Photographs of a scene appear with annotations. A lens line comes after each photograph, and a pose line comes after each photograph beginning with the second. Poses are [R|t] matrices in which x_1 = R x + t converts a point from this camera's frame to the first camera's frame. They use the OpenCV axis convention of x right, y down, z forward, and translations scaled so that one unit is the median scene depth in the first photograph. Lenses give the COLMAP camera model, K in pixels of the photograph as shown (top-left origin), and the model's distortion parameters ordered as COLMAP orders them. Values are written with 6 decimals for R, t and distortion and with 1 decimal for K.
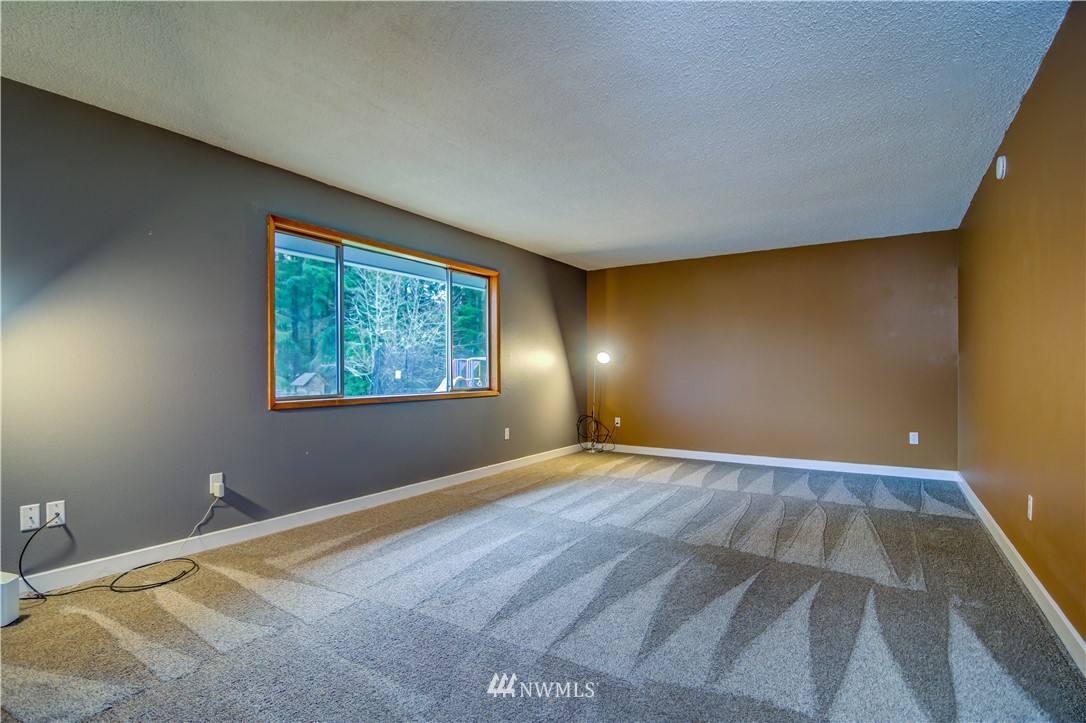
lens RADIAL K [[537.0, 0, 539.2], [0, 537.0, 359.0], [0, 0, 1]] dist [-0.023744, -0.000070]
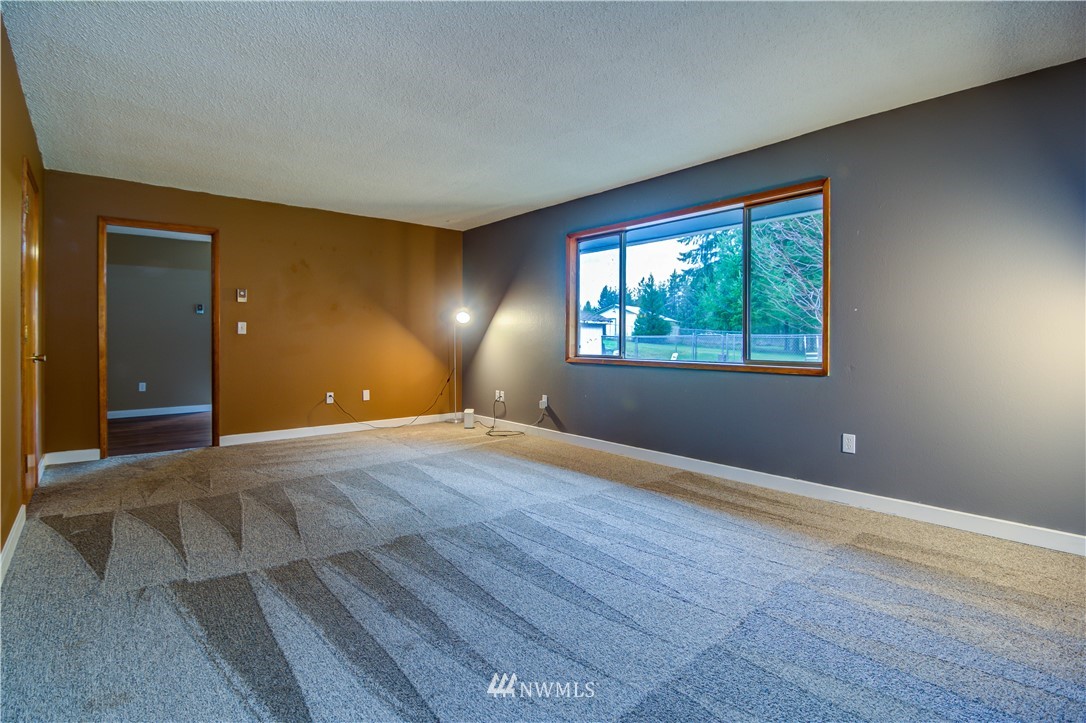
lens RADIAL K [[537.0, 0, 539.2], [0, 537.0, 359.0], [0, 0, 1]] dist [-0.023744, -0.000070]
pose [[-0.278600, 0.030084, -0.959936, 0.993678], [0.002631, 0.999529, 0.030561, 0.043416], [0.960404, 0.005989, -0.278548, 1.378587]]
